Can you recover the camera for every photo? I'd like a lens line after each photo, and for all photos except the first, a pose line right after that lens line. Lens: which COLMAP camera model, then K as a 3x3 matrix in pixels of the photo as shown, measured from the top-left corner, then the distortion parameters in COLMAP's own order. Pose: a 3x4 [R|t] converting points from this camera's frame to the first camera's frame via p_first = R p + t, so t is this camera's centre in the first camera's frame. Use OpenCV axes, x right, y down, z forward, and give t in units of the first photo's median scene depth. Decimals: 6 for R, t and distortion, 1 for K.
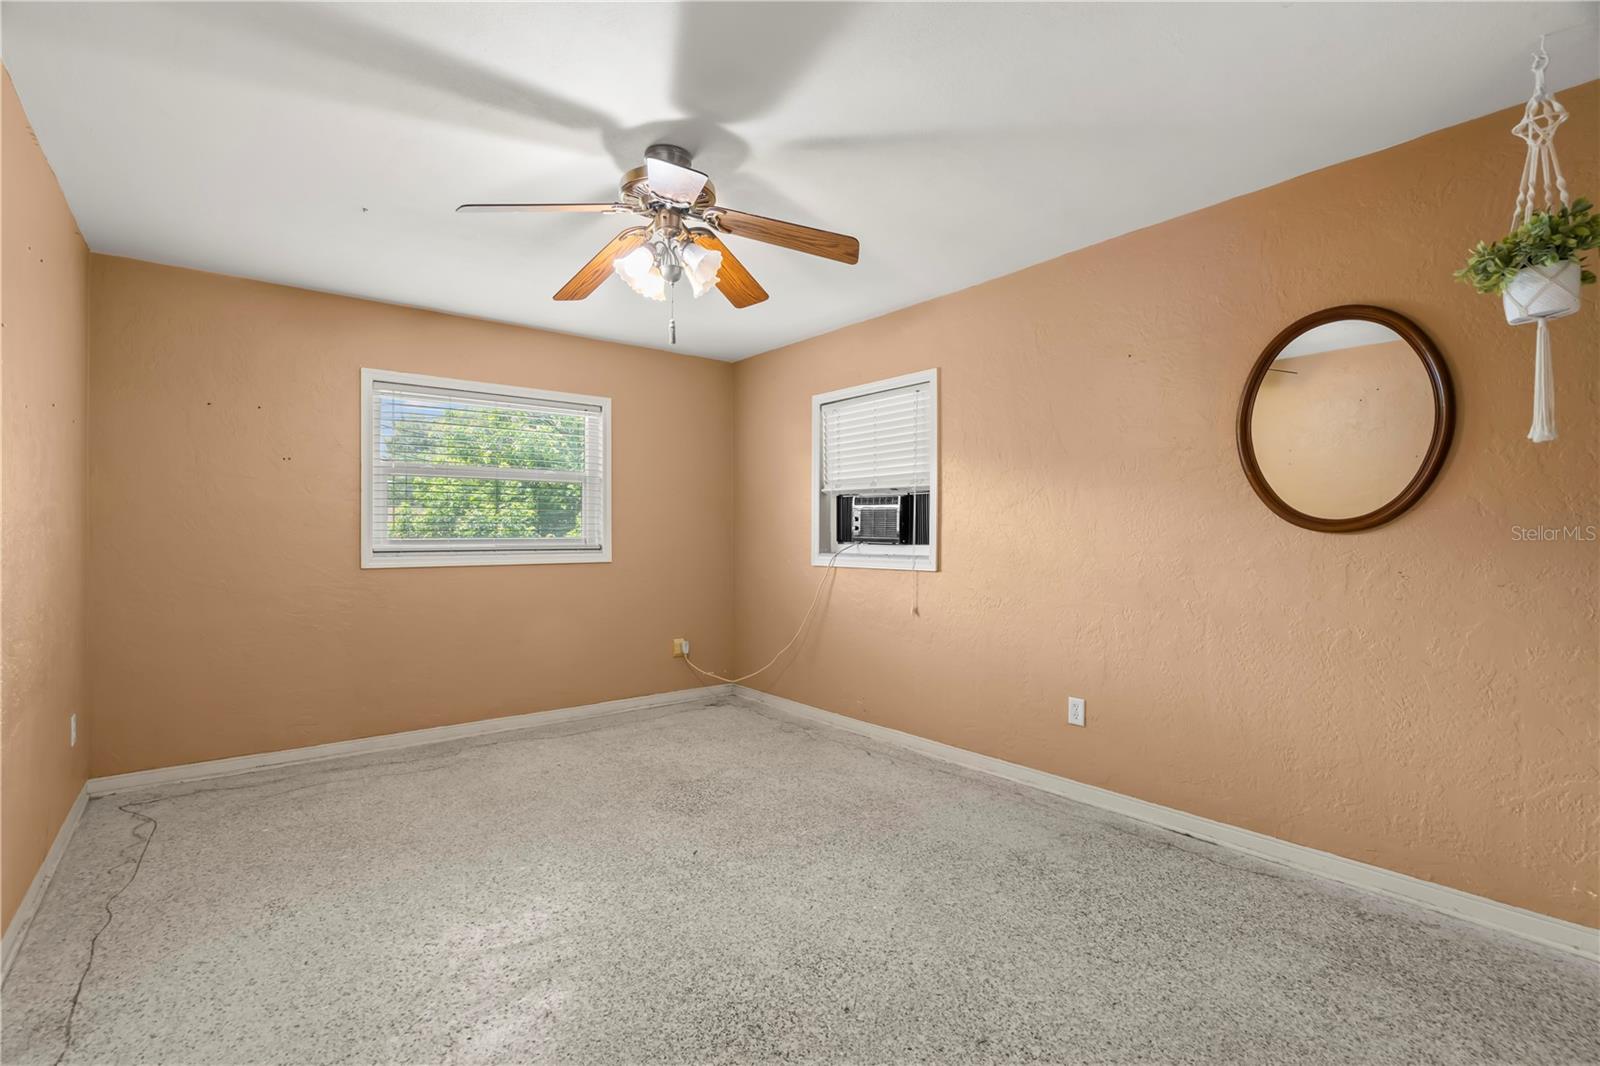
lens RADIAL K [[725.9, 0, 791.9], [0, 725.9, 528.0], [0, 0, 1]] dist [-0.002959, 0.000109]
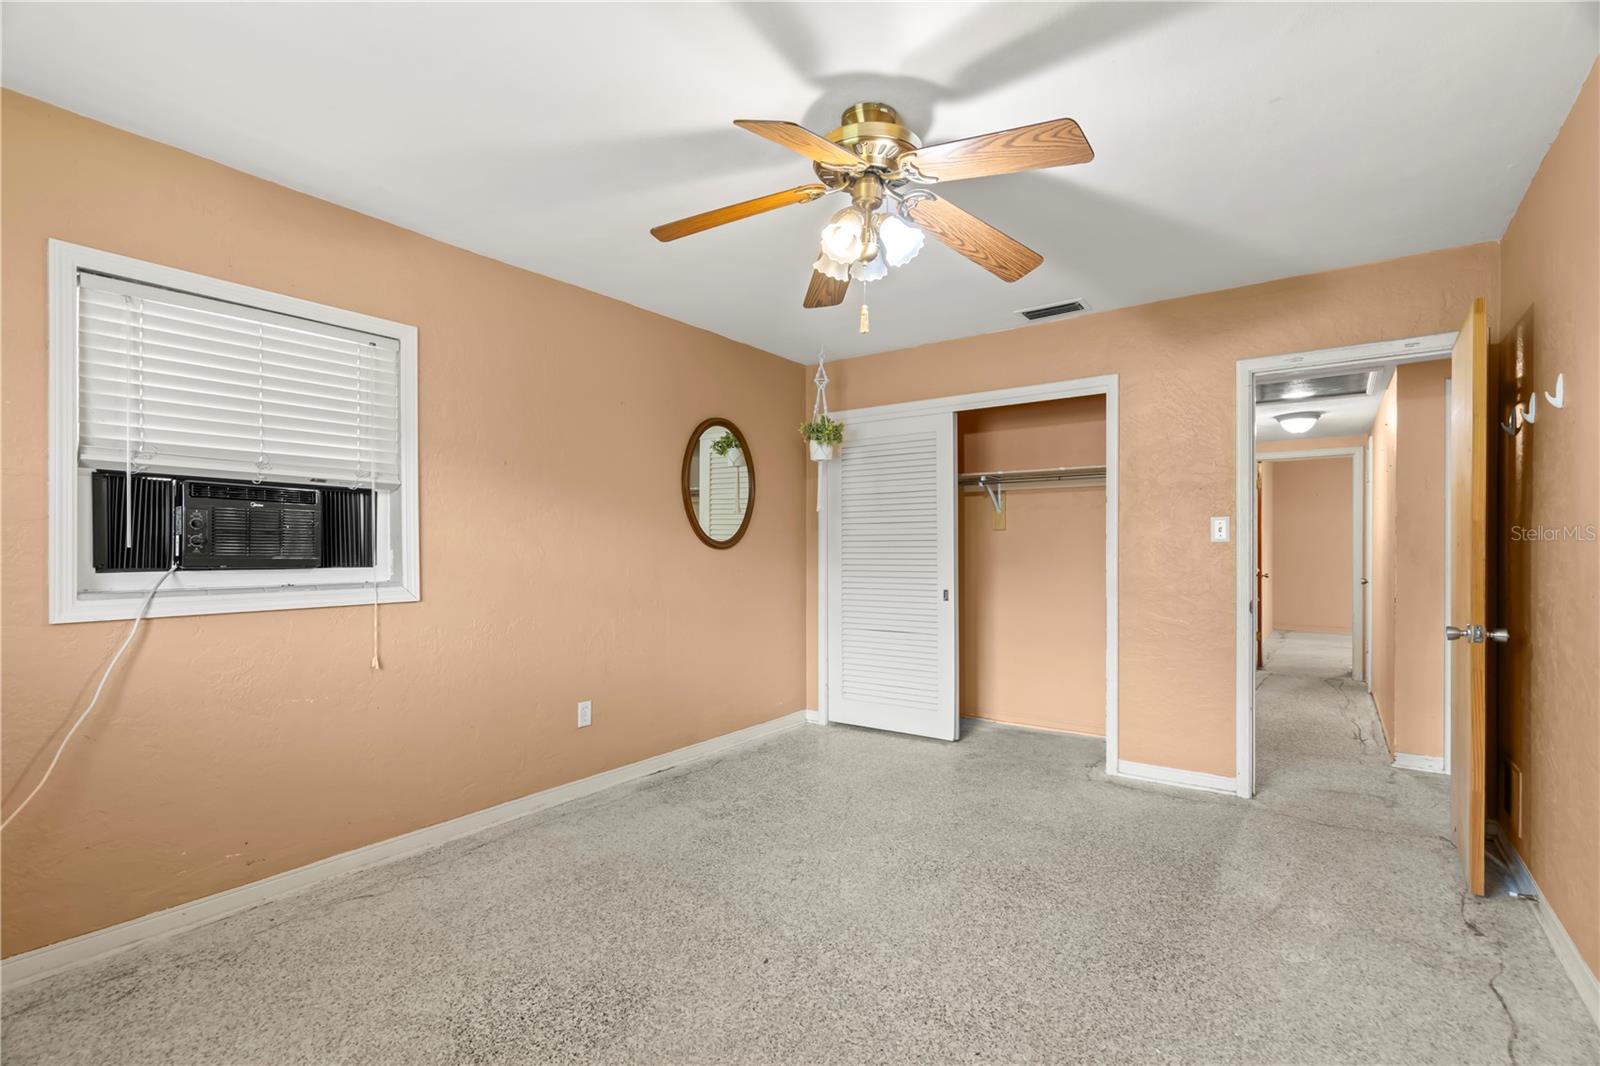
lens RADIAL K [[718.9, 0, 797.4], [0, 718.9, 547.6], [0, 0, 1]] dist [-0.001107, 0.000004]
pose [[-0.258154, 0.002723, 0.966100, -0.649654], [-0.006694, 0.999967, -0.004607, 0.005324], [-0.966081, -0.007656, -0.258127, 0.862013]]
